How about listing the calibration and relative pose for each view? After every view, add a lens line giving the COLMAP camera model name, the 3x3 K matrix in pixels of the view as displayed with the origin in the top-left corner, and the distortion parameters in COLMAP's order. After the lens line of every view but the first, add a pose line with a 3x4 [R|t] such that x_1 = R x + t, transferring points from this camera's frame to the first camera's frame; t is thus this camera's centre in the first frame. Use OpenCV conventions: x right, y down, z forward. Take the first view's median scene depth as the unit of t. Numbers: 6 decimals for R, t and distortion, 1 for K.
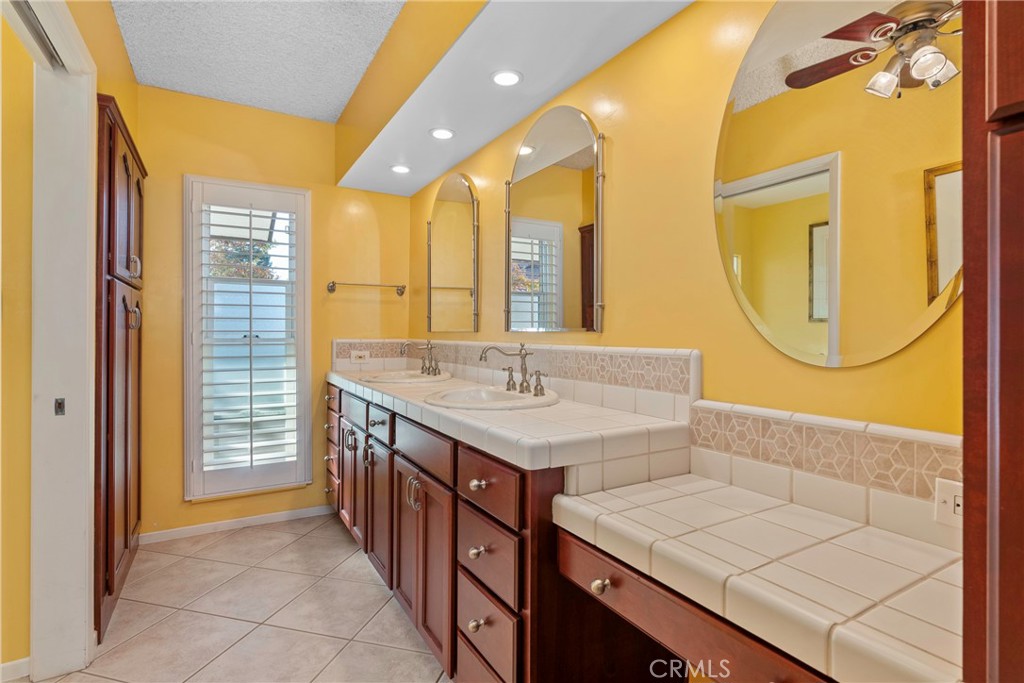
lens RADIAL K [[487.2, 0, 506.3], [0, 487.2, 338.3], [0, 0, 1]] dist [-0.015258, 0.001102]
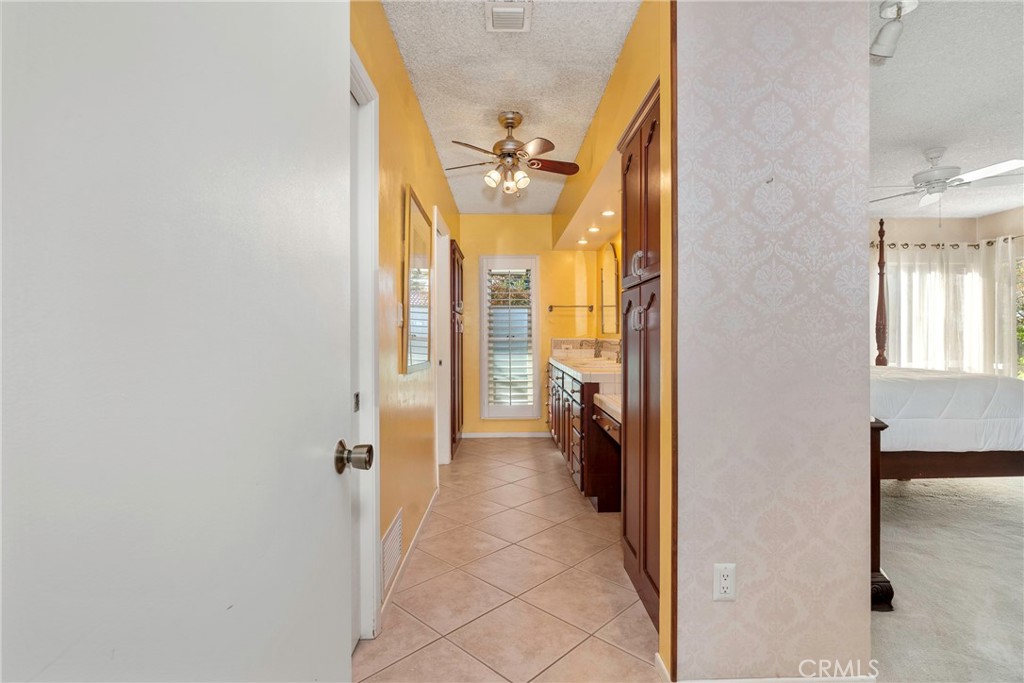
lens RADIAL K [[487.2, 0, 512.7], [0, 487.2, 335.6], [0, 0, 1]] dist [-0.015258, 0.001102]
pose [[0.863191, -0.009056, -0.504796, 0.435414], [0.003625, 0.999925, -0.011740, 0.014402], [0.504864, 0.008303, 0.863159, -0.629050]]
